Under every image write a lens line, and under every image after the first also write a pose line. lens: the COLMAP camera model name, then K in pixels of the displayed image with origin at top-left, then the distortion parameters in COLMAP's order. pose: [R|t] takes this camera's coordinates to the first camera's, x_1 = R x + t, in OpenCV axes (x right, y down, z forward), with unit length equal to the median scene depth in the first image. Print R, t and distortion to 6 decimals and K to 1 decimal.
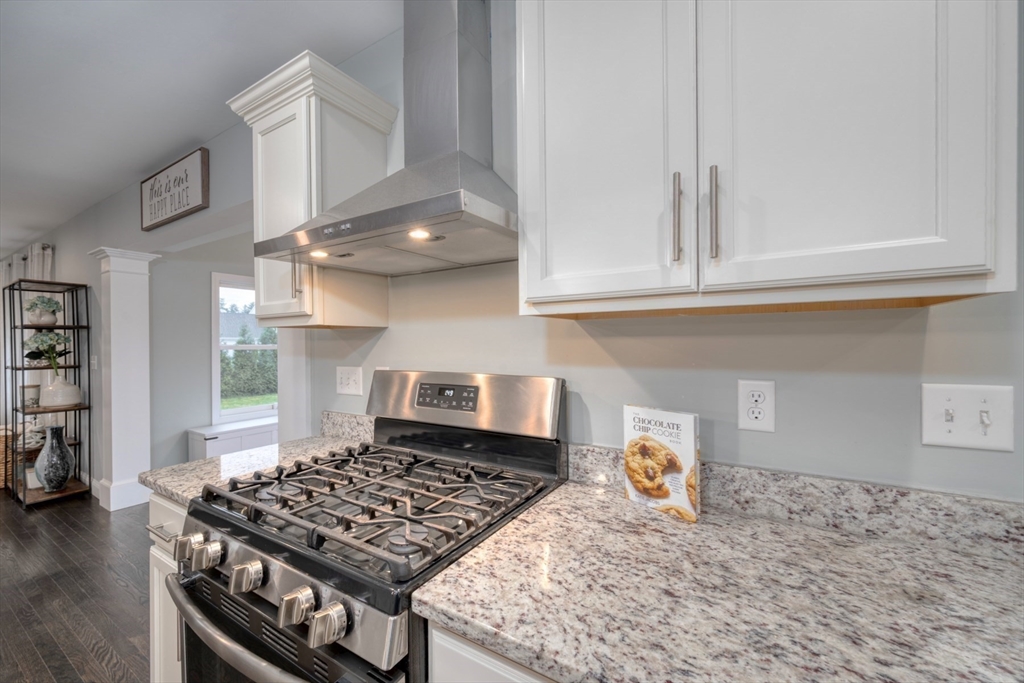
lens RADIAL K [[408.1, 0, 512.2], [0, 408.1, 345.4], [0, 0, 1]] dist [-0.001352, 0.000025]
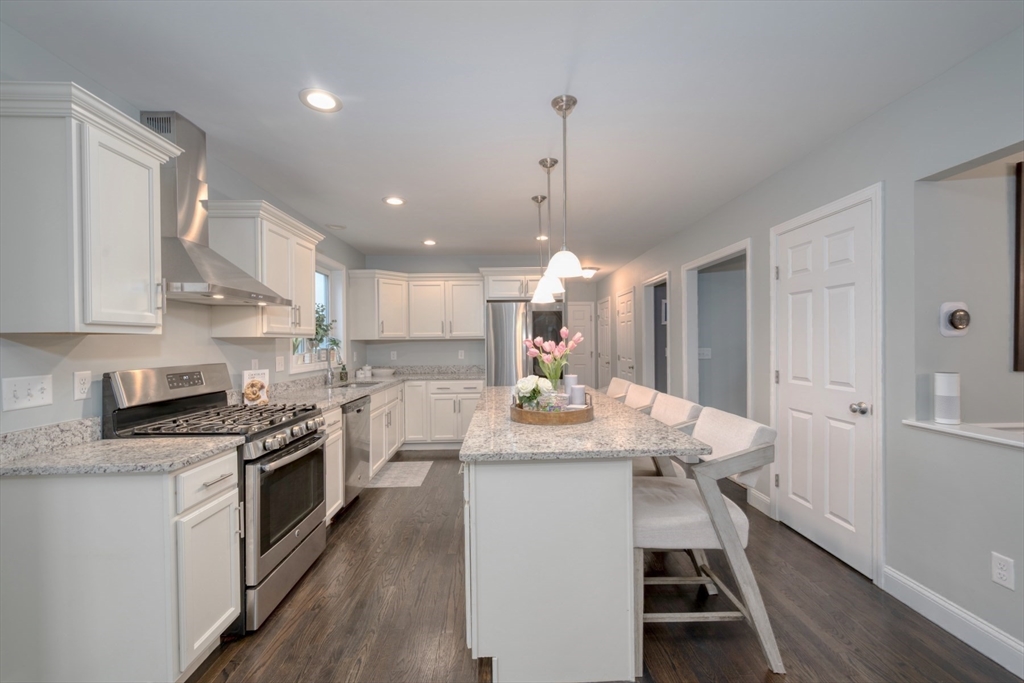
lens RADIAL K [[420.6, 0, 511.0], [0, 420.6, 345.3], [0, 0, 1]] dist [-0.007816, -0.000114]
pose [[-0.542510, 0.004694, 0.840036, -2.577343], [0.016984, 0.999841, 0.005382, -0.004409], [-0.839878, 0.017187, -0.542504, 0.887150]]
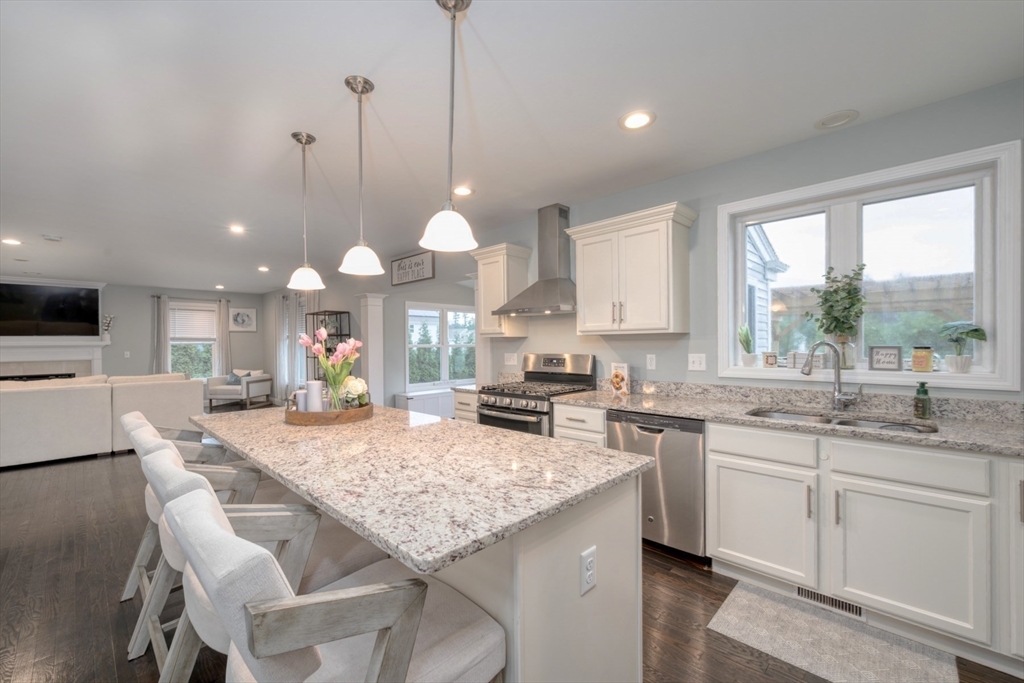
lens RADIAL K [[408.1, 0, 512.2], [0, 408.1, 345.4], [0, 0, 1]] dist [-0.001352, 0.000025]
pose [[0.978241, -0.003071, -0.207451, 0.153972], [0.003737, 0.999989, 0.002818, 0.000444], [0.207440, -0.003532, 0.978241, -1.963832]]
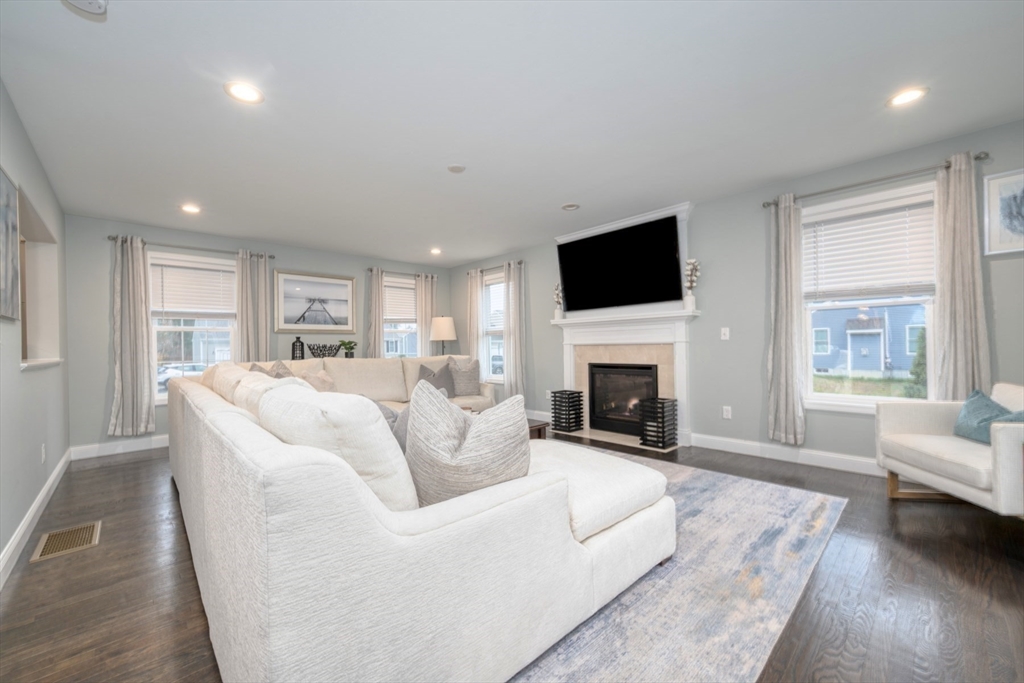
lens RADIAL K [[408.1, 0, 512.2], [0, 408.1, 345.4], [0, 0, 1]] dist [-0.001352, 0.000025]
pose [[-0.265995, 0.008577, -0.963936, -3.781236], [0.013138, 0.999900, 0.005272, 0.206544], [0.963885, -0.011262, -0.266081, 2.576971]]
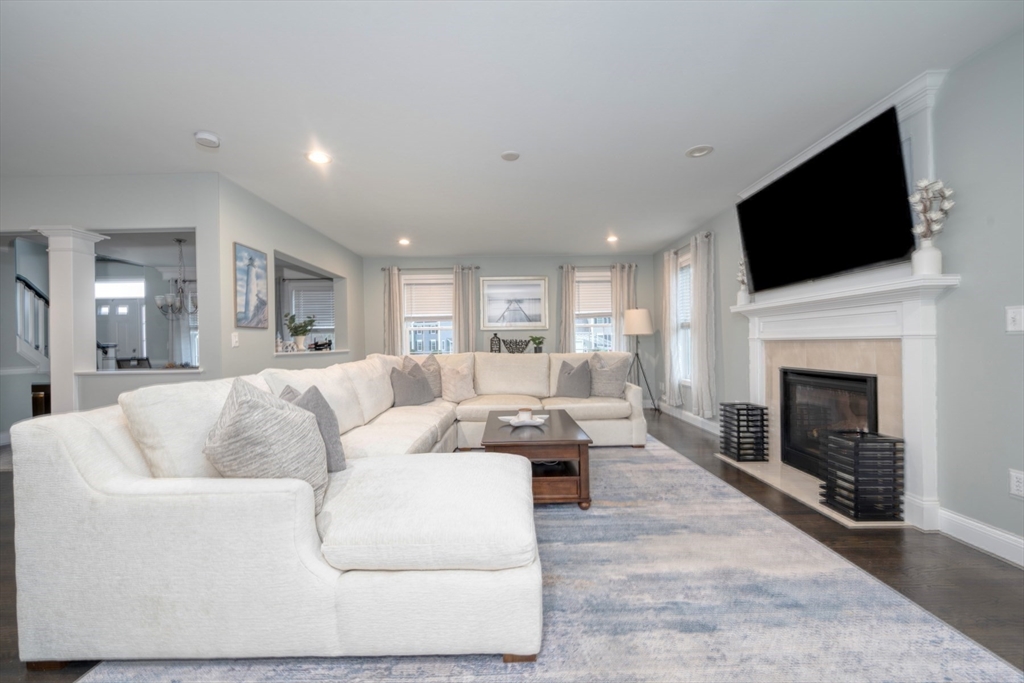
lens RADIAL K [[408.1, 0, 512.2], [0, 408.1, 345.4], [0, 0, 1]] dist [-0.001352, 0.000025]
pose [[-0.855048, 0.020398, -0.518148, -5.007092], [0.017226, 0.999792, 0.010933, 0.203883], [0.518263, 0.000422, -0.855221, 3.757199]]
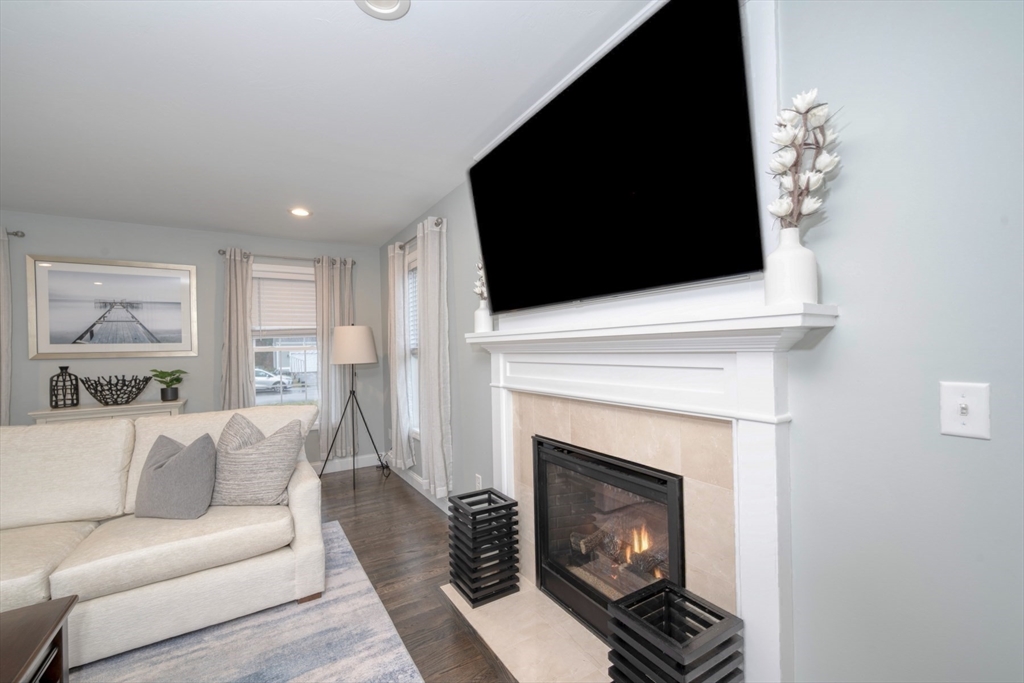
lens RADIAL K [[415.2, 0, 513.7], [0, 415.2, 345.7], [0, 0, 1]] dist [0.000744, 0.000277]
pose [[-0.454179, 0.012579, -0.890821, -6.525501], [0.019997, 0.999792, 0.003923, 0.009138], [0.890686, -0.016033, -0.454337, 2.996513]]
